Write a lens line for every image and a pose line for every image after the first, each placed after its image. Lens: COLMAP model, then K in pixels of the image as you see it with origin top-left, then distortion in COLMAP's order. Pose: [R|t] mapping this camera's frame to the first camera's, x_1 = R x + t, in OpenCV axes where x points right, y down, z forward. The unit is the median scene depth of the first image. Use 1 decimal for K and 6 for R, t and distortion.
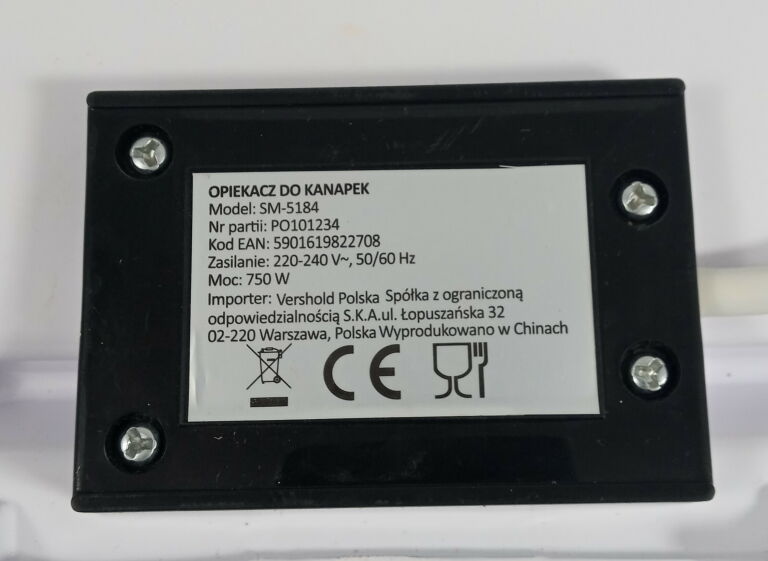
lens RADIAL K [[807.9, 0, 383.1], [0, 807.9, 280.7], [0, 0, 1]] dist [0.129966, 0.000000]
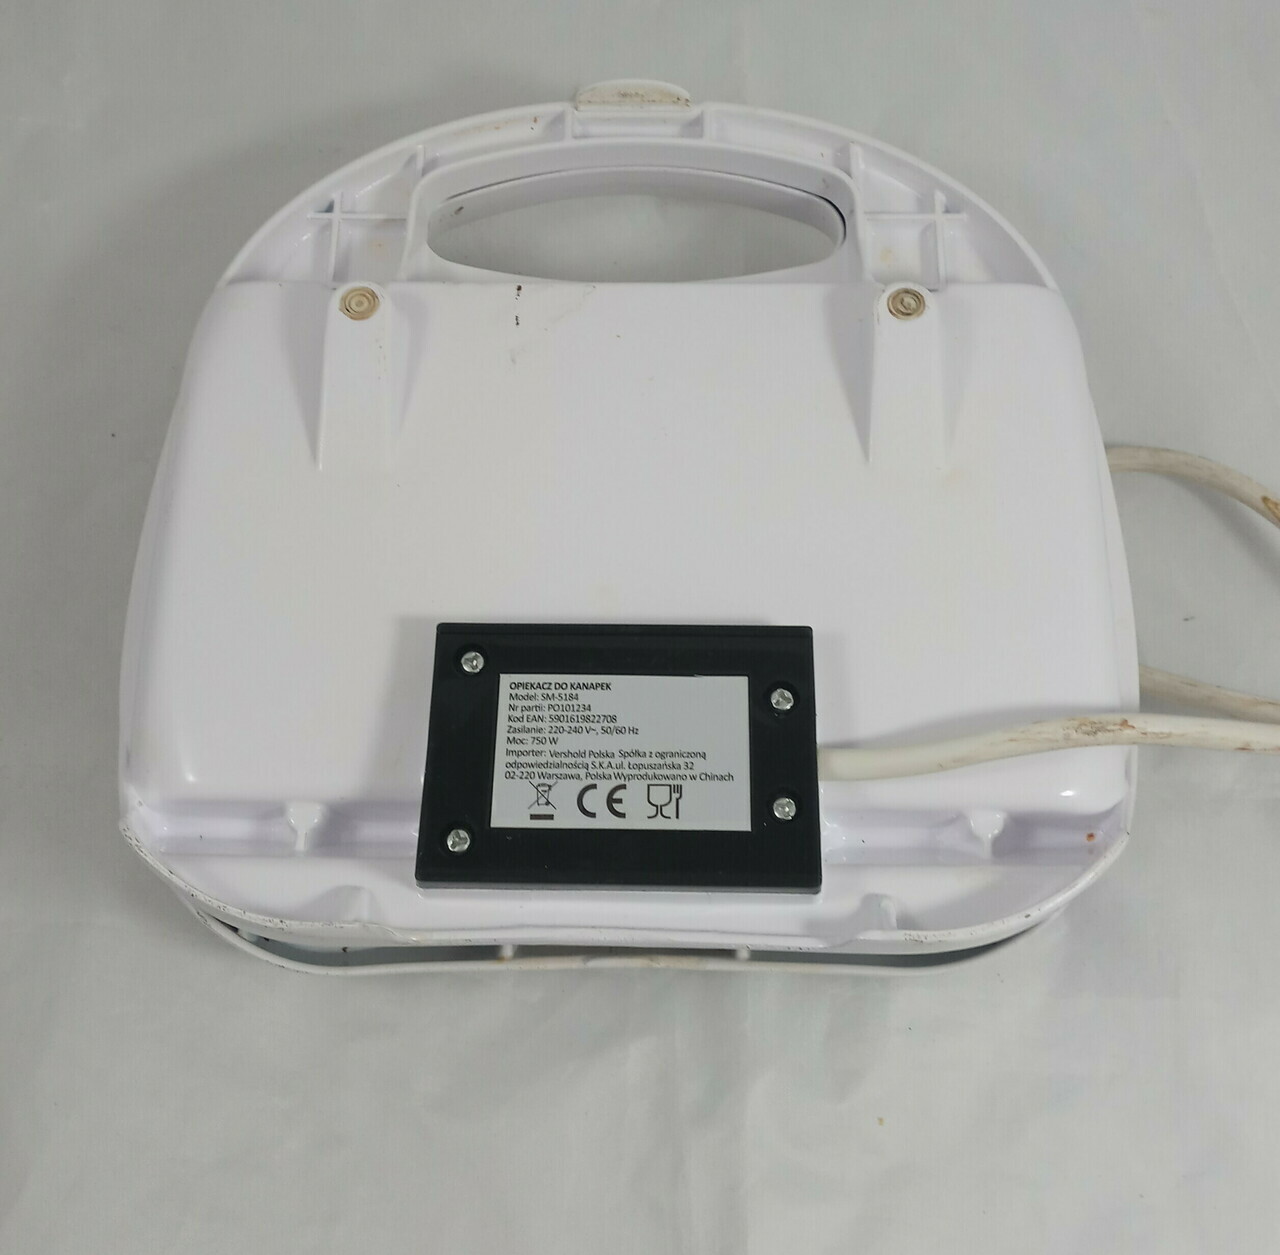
lens RADIAL K [[1260.2, 0, 640.6], [0, 1260.2, 626.7], [0, 0, 1]] dist [0.013412, 0.000000]
pose [[0.999356, 0.030807, -0.018421, 0.083054], [-0.034195, 0.973147, -0.227631, 0.334018], [0.010914, 0.228114, 0.973573, -1.434760]]
